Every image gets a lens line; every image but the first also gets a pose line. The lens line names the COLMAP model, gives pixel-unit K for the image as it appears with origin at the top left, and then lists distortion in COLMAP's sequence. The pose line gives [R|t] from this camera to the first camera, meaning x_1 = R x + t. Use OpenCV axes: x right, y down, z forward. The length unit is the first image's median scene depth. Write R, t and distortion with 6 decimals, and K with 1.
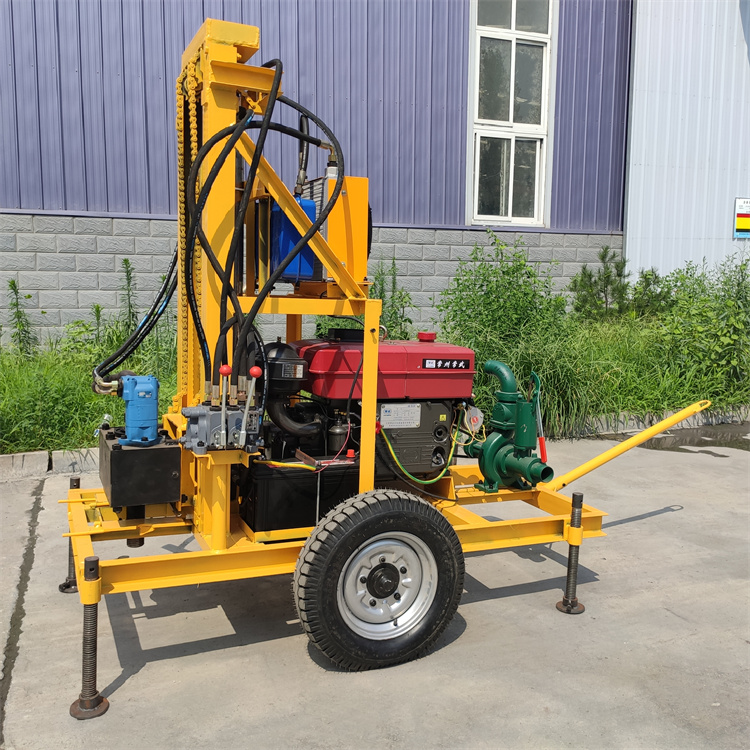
lens RADIAL K [[758.1, 0, 375.0], [0, 758.1, 375.0], [0, 0, 1]] dist [0.042434, -0.006385]
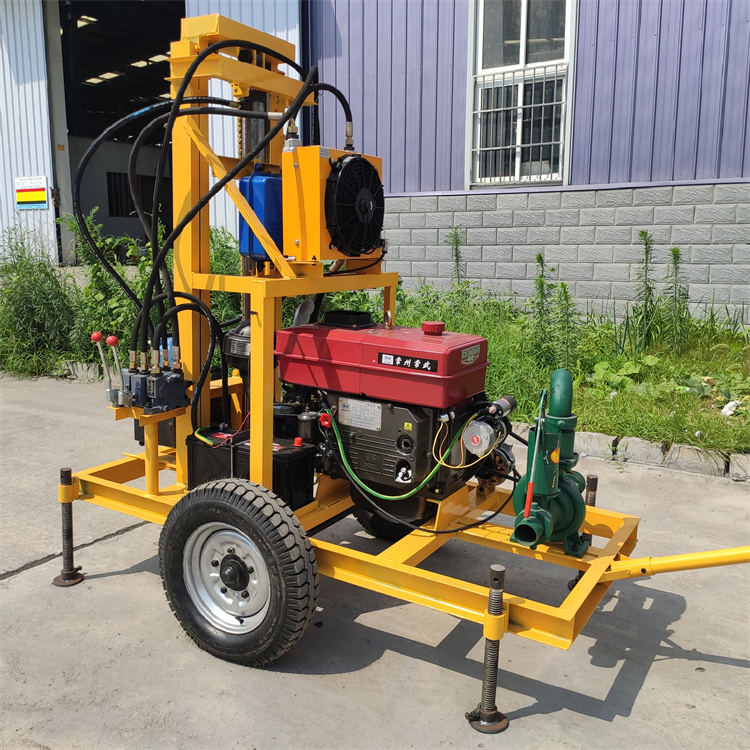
lens RADIAL K [[758.1, 0, 375.0], [0, 758.1, 375.0], [0, 0, 1]] dist [0.042434, -0.006385]
pose [[0.578317, 0.131559, -0.805135, 0.727889], [-0.100979, 0.990866, 0.089376, -0.069670], [0.809539, 0.029615, 0.586319, 0.483590]]
